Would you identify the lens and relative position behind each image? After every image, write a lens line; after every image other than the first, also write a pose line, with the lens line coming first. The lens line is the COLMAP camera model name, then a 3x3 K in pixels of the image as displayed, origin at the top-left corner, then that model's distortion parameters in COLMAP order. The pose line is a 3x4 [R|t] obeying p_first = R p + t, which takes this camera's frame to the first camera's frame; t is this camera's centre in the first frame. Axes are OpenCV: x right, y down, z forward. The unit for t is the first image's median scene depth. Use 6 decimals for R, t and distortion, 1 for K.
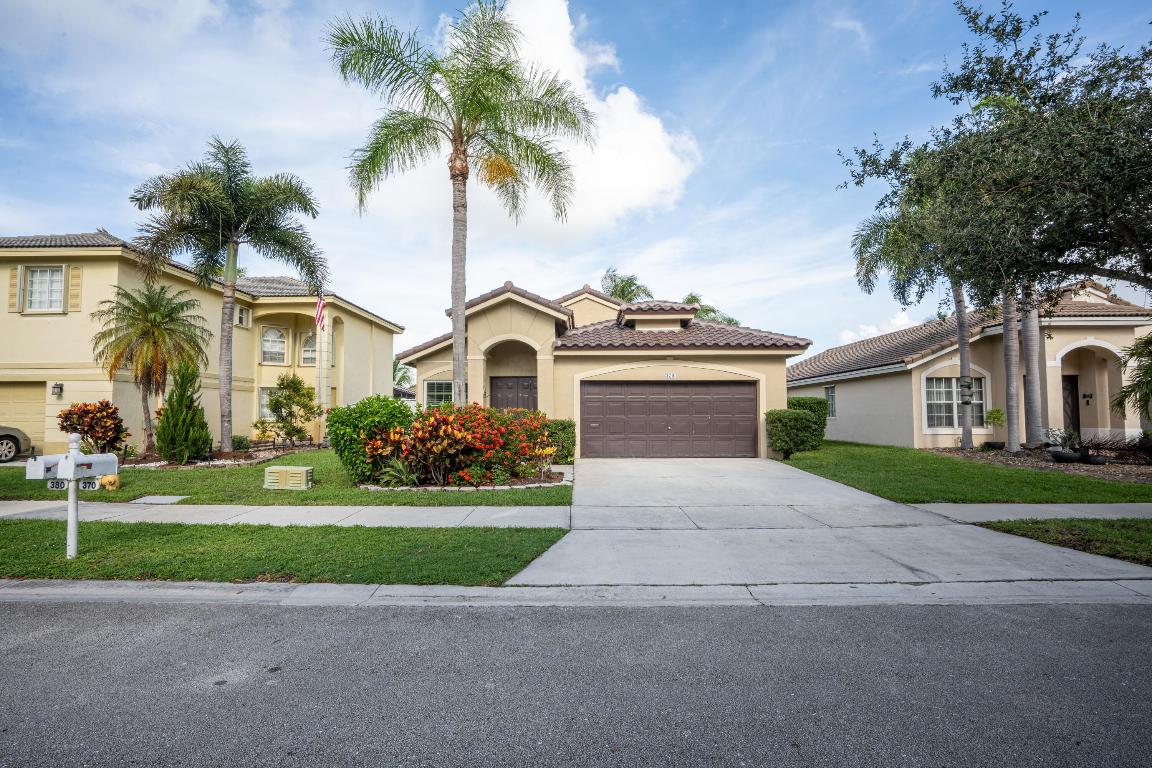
lens RADIAL K [[557.7, 0, 576.0], [0, 557.7, 384.0], [0, 0, 1]] dist [-0.029625, -0.000094]
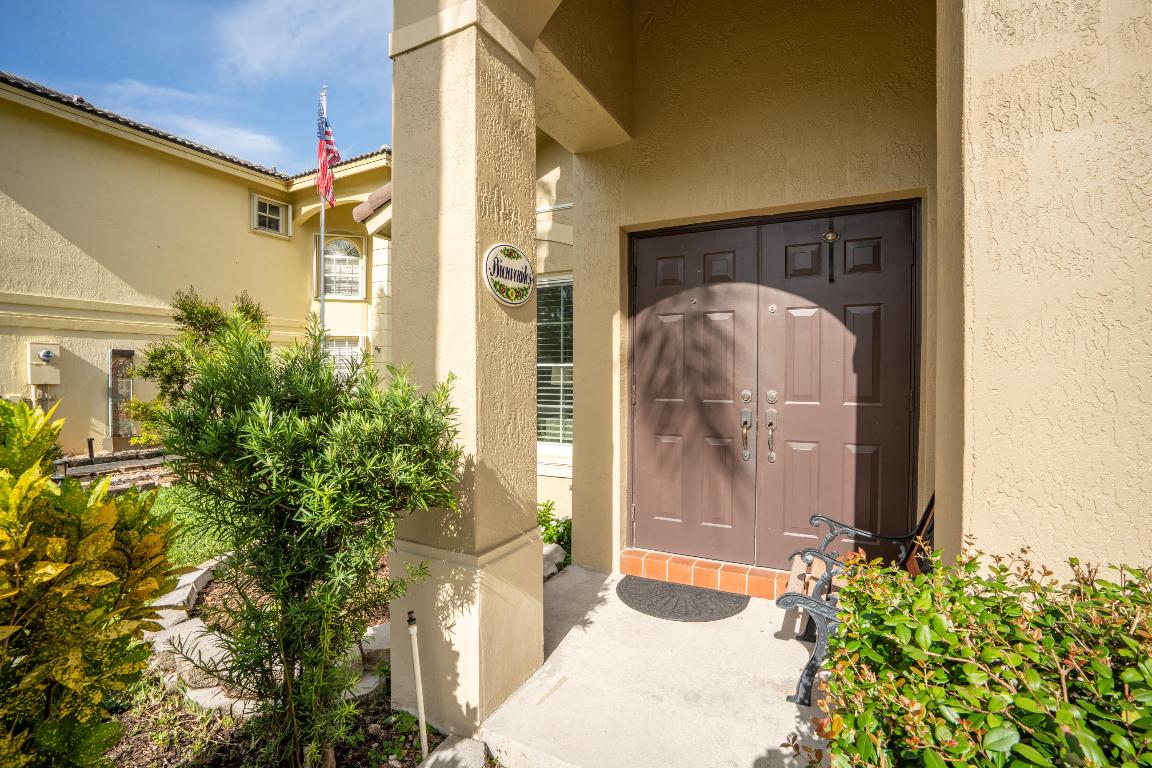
lens RADIAL K [[530.8, 0, 576.0], [0, 530.8, 384.0], [0, 0, 1]] dist [-0.028974, 0.000257]
pose [[0.895924, 0.012819, -0.444022, -0.086426], [0.018003, 0.997714, 0.065130, 0.035260], [0.443842, -0.066345, 0.893646, 0.875867]]
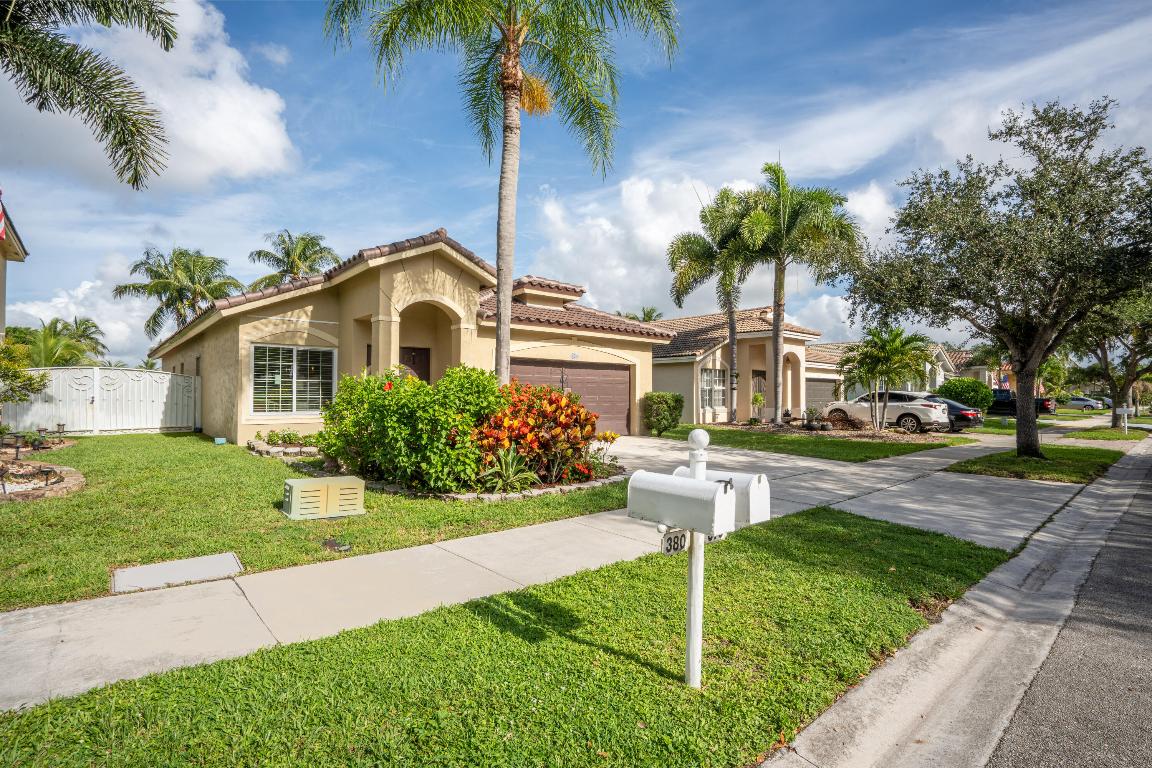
lens RADIAL K [[557.7, 0, 576.0], [0, 557.7, 384.0], [0, 0, 1]] dist [-0.029625, -0.000094]
pose [[0.753000, 0.023092, 0.657615, -0.478121], [-0.045256, 0.998835, 0.016747, 0.017610], [-0.656462, -0.042372, 0.753168, 0.244218]]
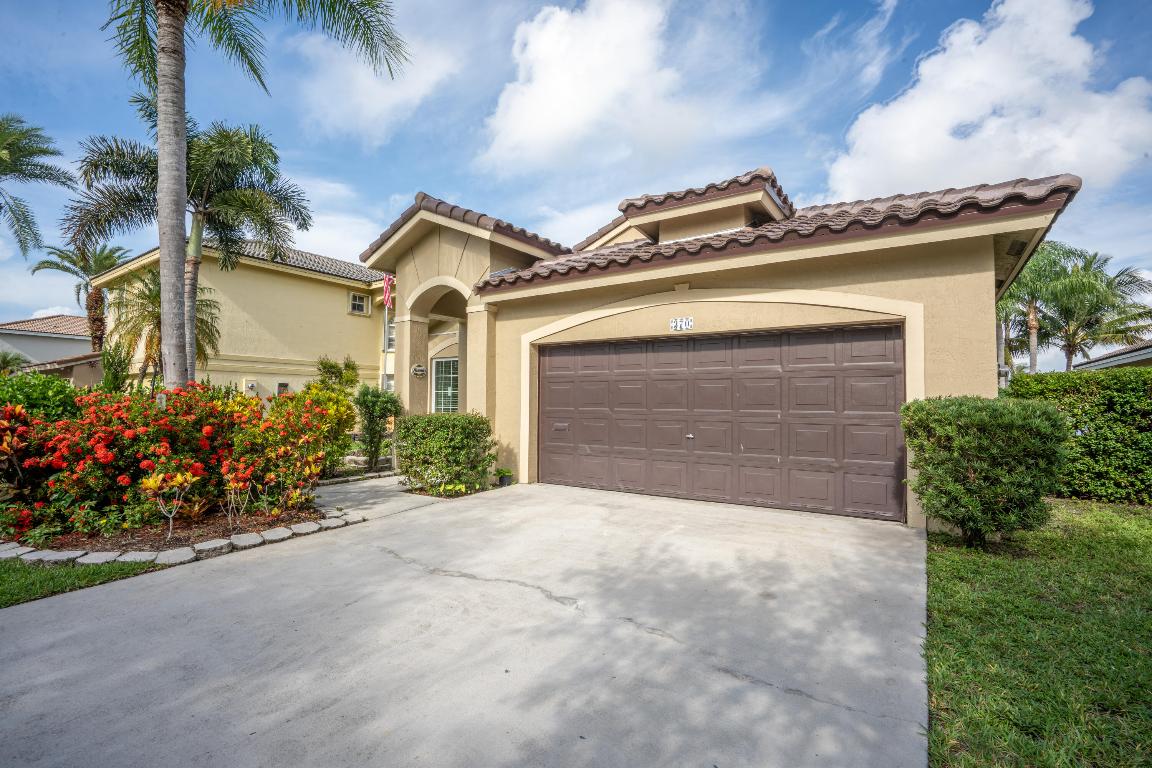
lens RADIAL K [[523.5, 0, 576.0], [0, 523.5, 384.0], [0, 0, 1]] dist [-0.004616, -0.000183]
pose [[0.840406, -0.011086, -0.541843, 0.328927], [0.020902, 0.999710, 0.011965, 0.027506], [0.541554, -0.021381, 0.840394, 0.571965]]
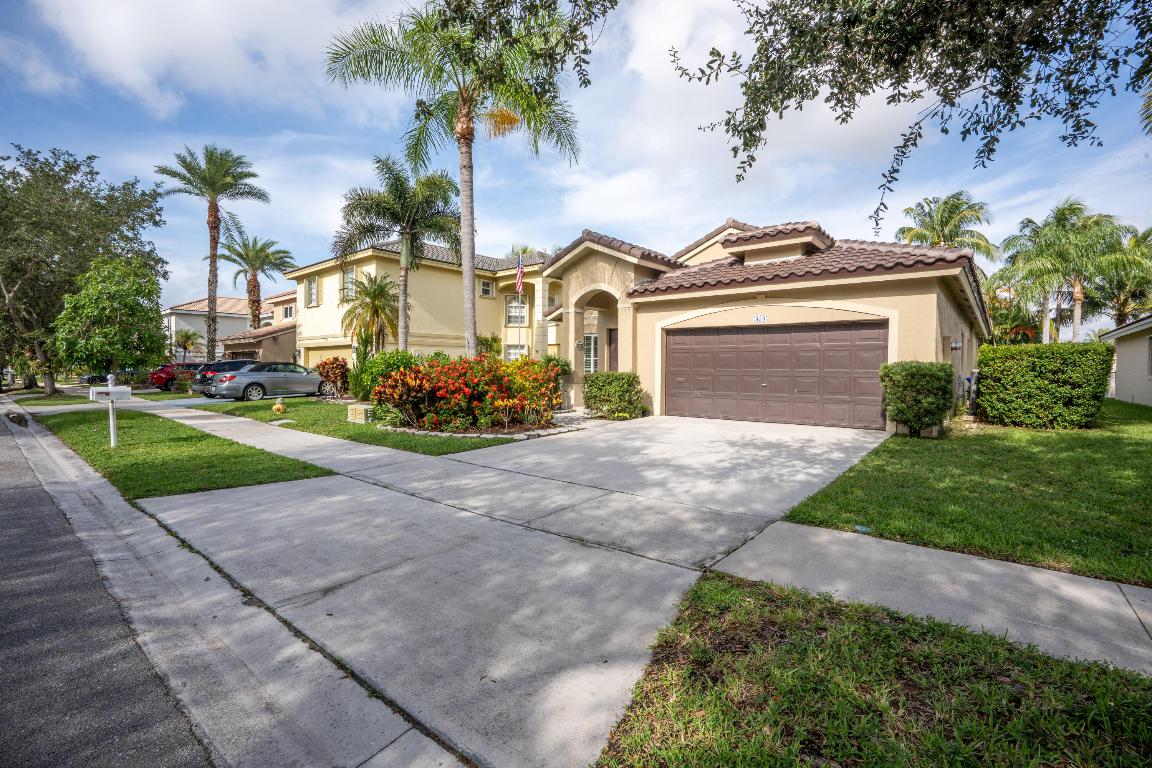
lens RADIAL K [[530.8, 0, 576.0], [0, 530.8, 384.0], [0, 0, 1]] dist [-0.028974, 0.000257]
pose [[0.779653, 0.024963, -0.625714, 0.431105], [0.025934, 0.997061, 0.072093, 0.016361], [0.625674, -0.072435, 0.776714, 0.243167]]
